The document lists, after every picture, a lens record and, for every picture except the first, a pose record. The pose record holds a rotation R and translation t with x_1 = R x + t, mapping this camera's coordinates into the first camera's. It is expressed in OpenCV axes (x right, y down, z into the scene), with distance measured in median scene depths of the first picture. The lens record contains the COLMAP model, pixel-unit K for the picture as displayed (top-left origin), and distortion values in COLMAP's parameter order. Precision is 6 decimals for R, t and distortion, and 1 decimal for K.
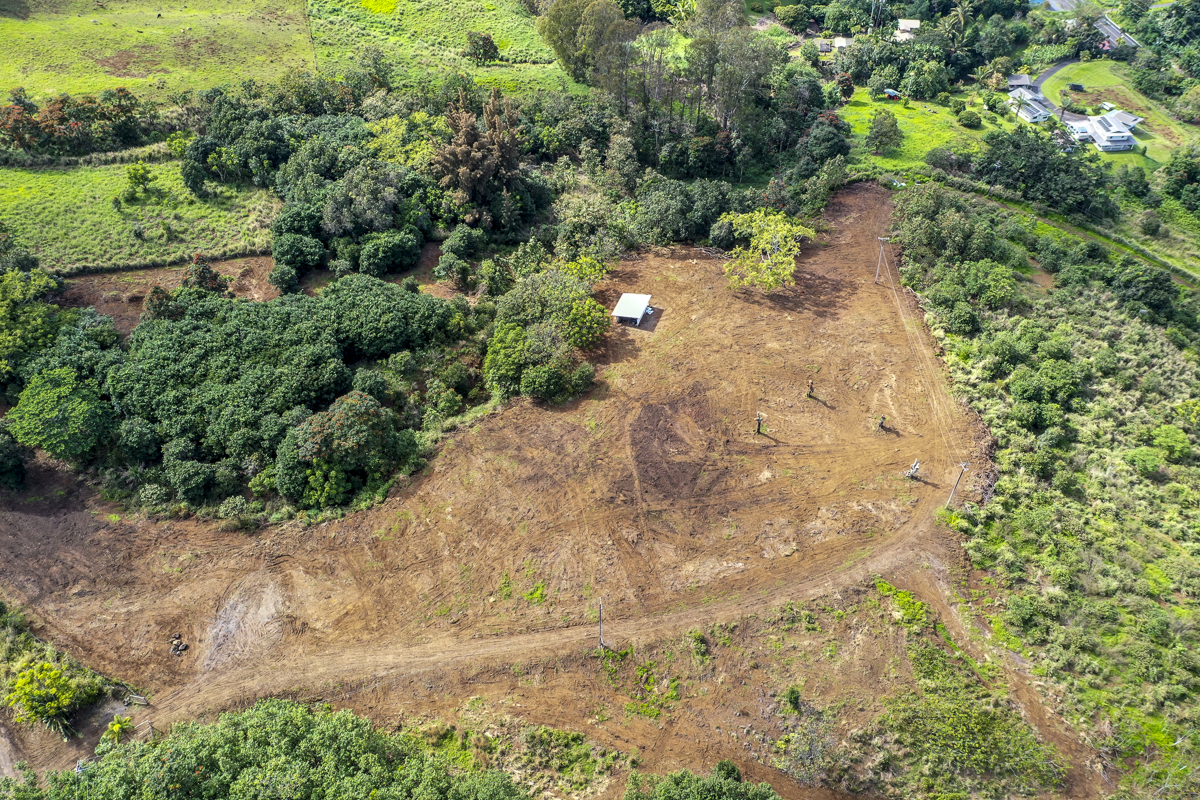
lens RADIAL K [[947.5, 0, 598.1], [0, 947.5, 396.8], [0, 0, 1]] dist [0.005007, 0.001710]
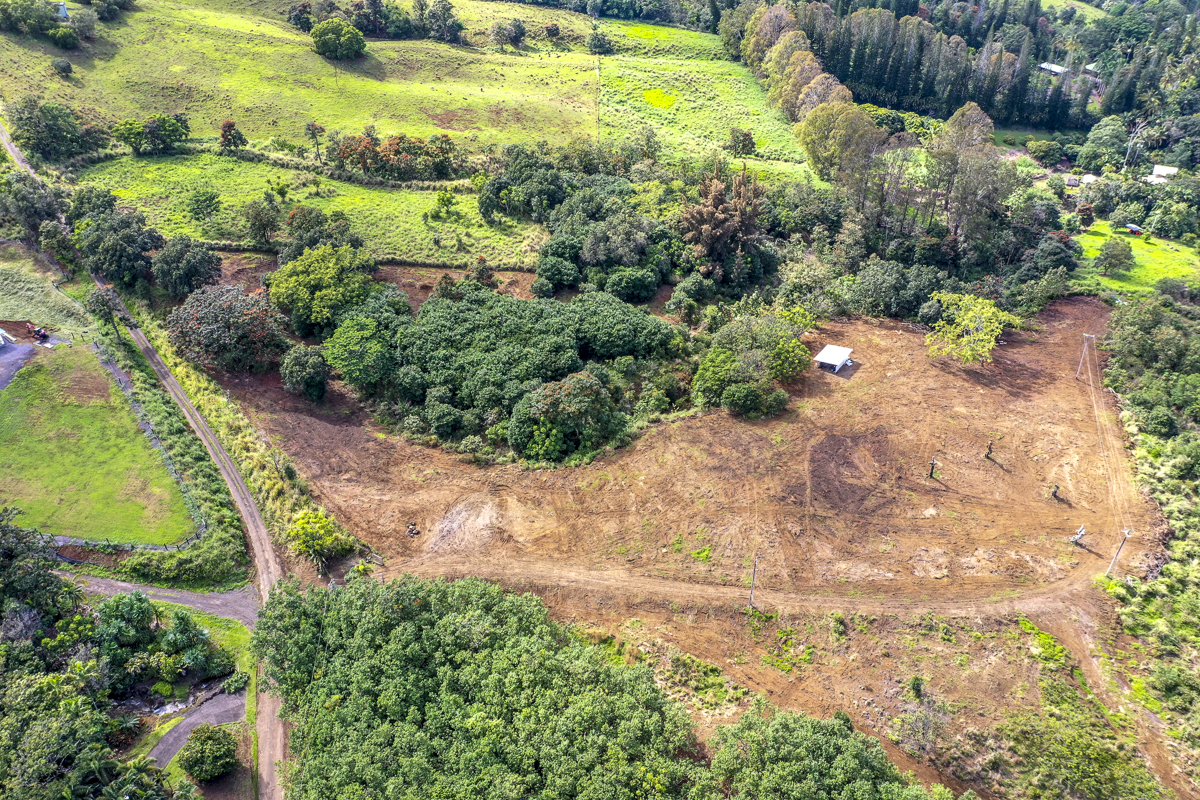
lens RADIAL K [[947.5, 0, 598.1], [0, 947.5, 396.8], [0, 0, 1]] dist [0.005007, 0.001710]
pose [[0.959461, 0.165598, -0.228063, 0.035334], [-0.193496, 0.975379, -0.105808, 0.133820], [0.204926, 0.145648, 0.967880, -0.137847]]
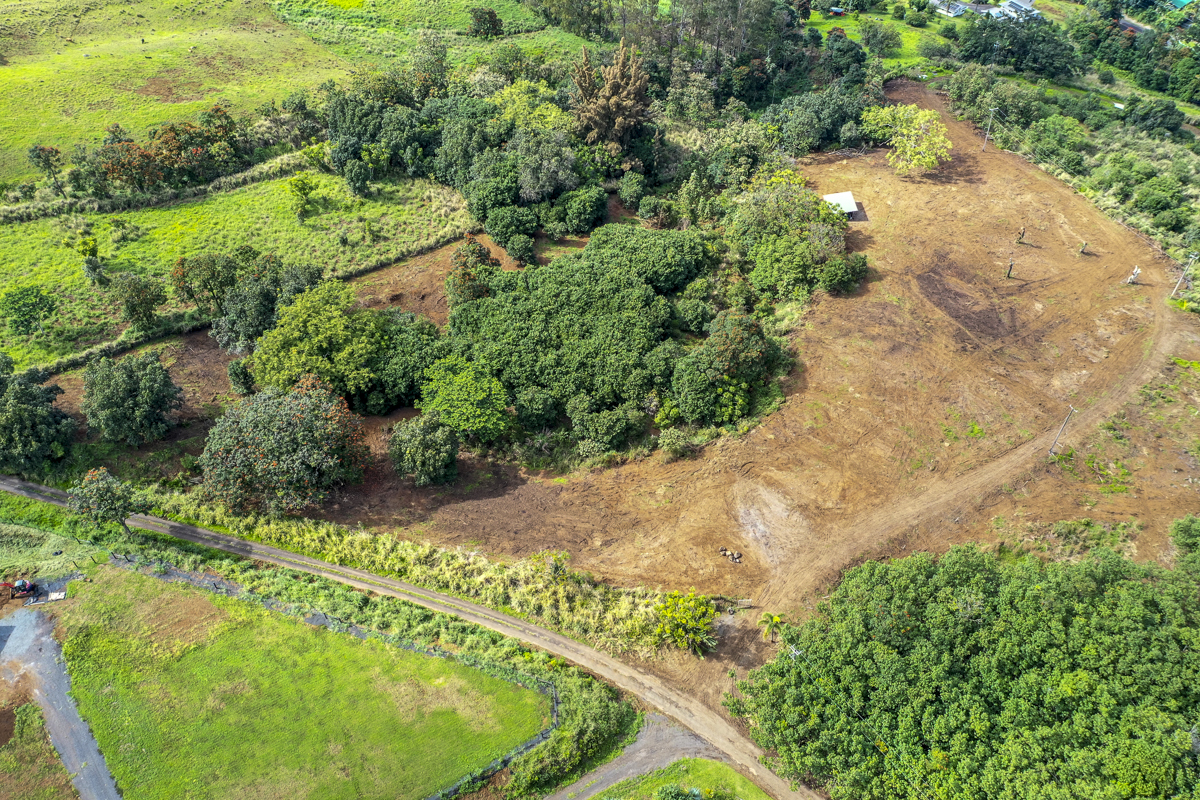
lens RADIAL K [[947.5, 0, 598.1], [0, 947.5, 396.8], [0, 0, 1]] dist [0.005007, 0.001710]
pose [[0.936207, -0.248941, 0.248083, -0.608698], [0.246754, 0.968236, 0.040390, 0.008645], [-0.250258, 0.023402, 0.967896, 0.007145]]
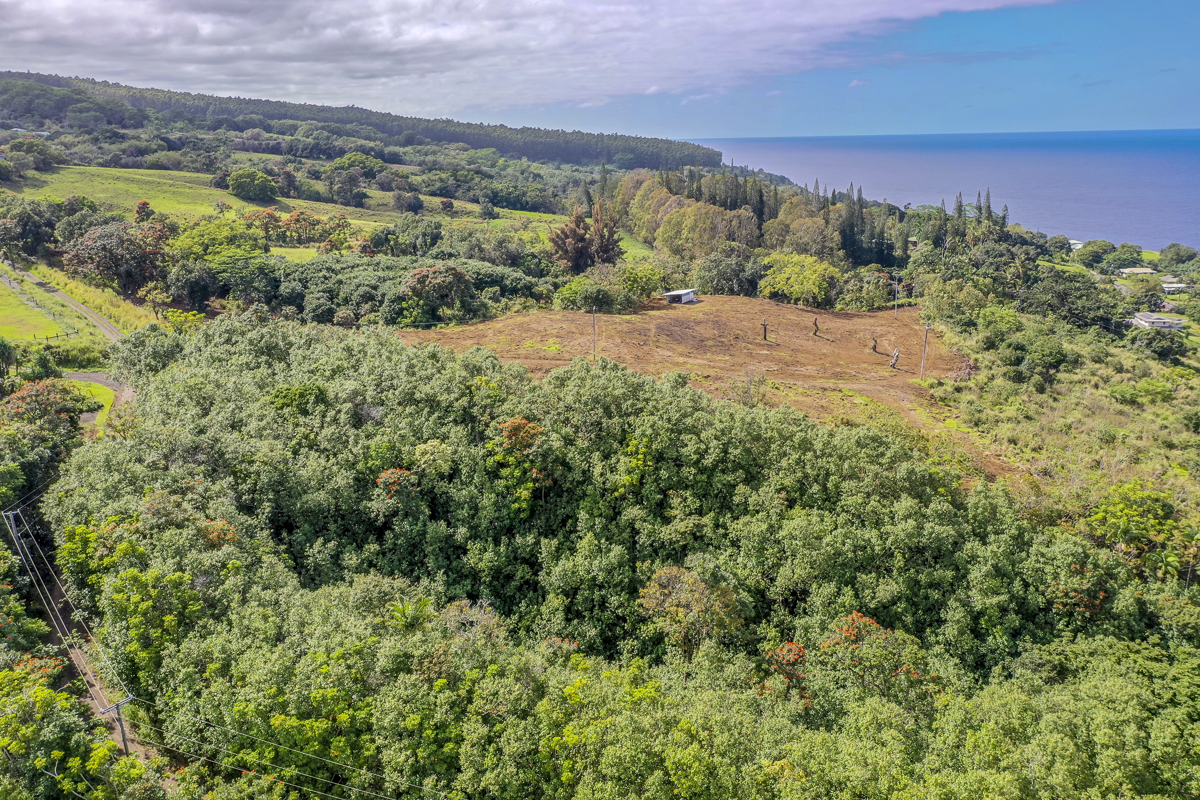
lens RADIAL K [[947.5, 0, 598.1], [0, 947.5, 396.8], [0, 0, 1]] dist [0.005007, 0.001710]
pose [[0.981324, 0.049982, -0.185754, 0.184270], [-0.130625, 0.882015, -0.452755, 0.659205], [0.141209, 0.468563, 0.872071, -0.044535]]
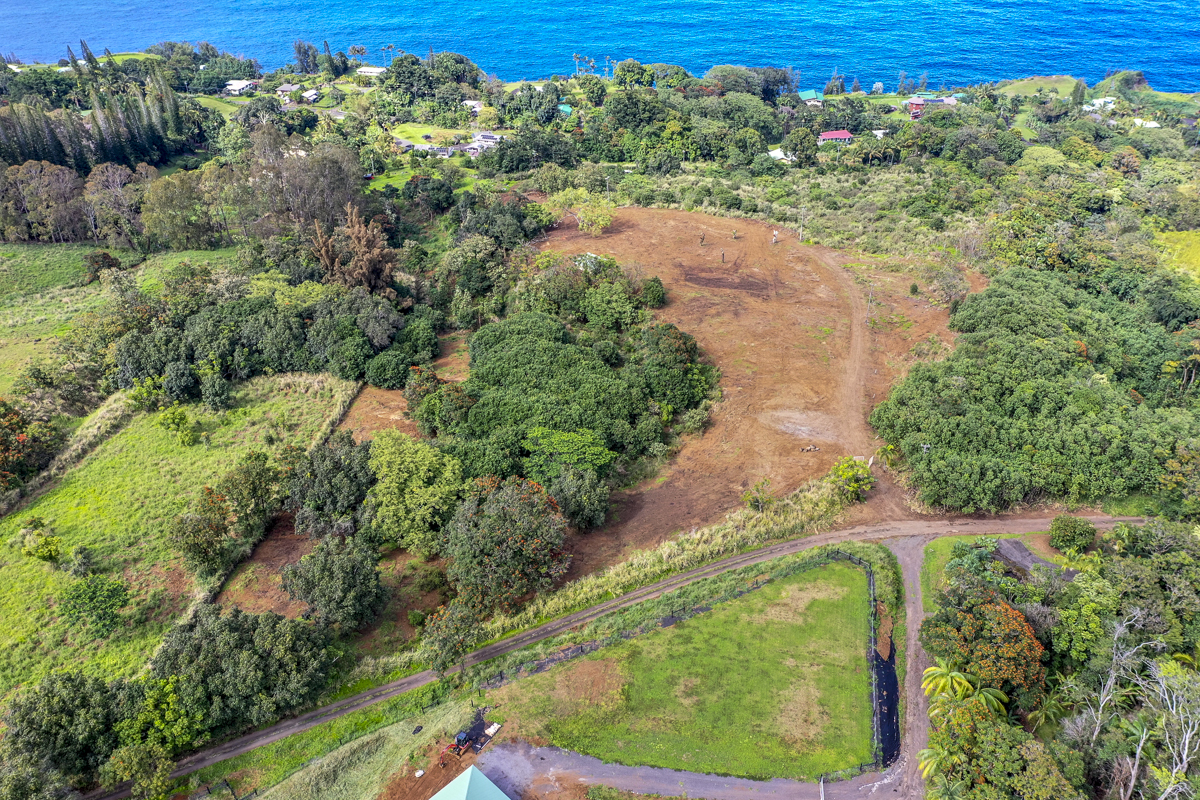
lens RADIAL K [[974.8, 0, 617.4], [0, 974.8, 417.1], [0, 0, 1]] dist [0.004749, 0.001288]
pose [[0.400135, -0.510986, 0.760779, -1.240322], [0.640989, 0.749345, 0.166175, -0.149327], [-0.655000, 0.421159, 0.627376, 0.199056]]
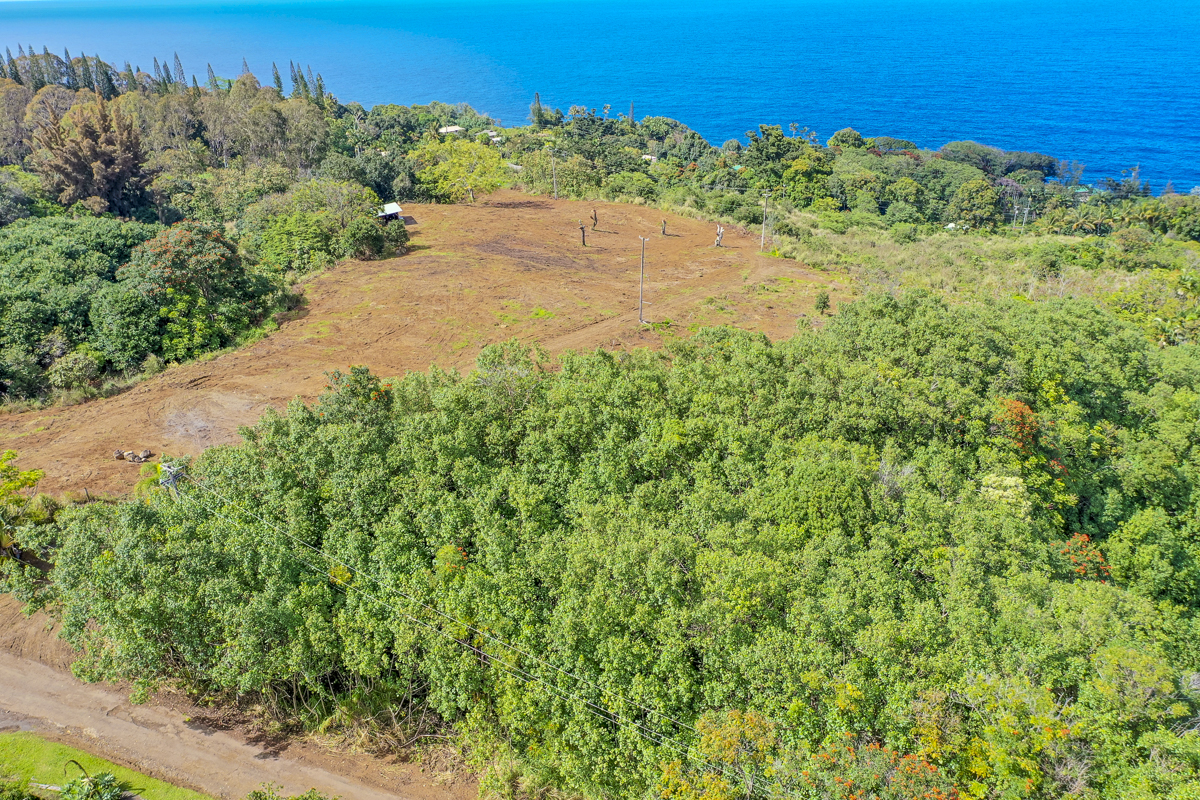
lens RADIAL K [[947.5, 0, 598.1], [0, 947.5, 396.8], [0, 0, 1]] dist [0.005007, 0.001710]
pose [[0.763796, -0.261829, 0.589967, -0.428538], [0.452224, 0.869263, -0.199687, 0.367430], [-0.460553, 0.419317, 0.782345, 0.285520]]
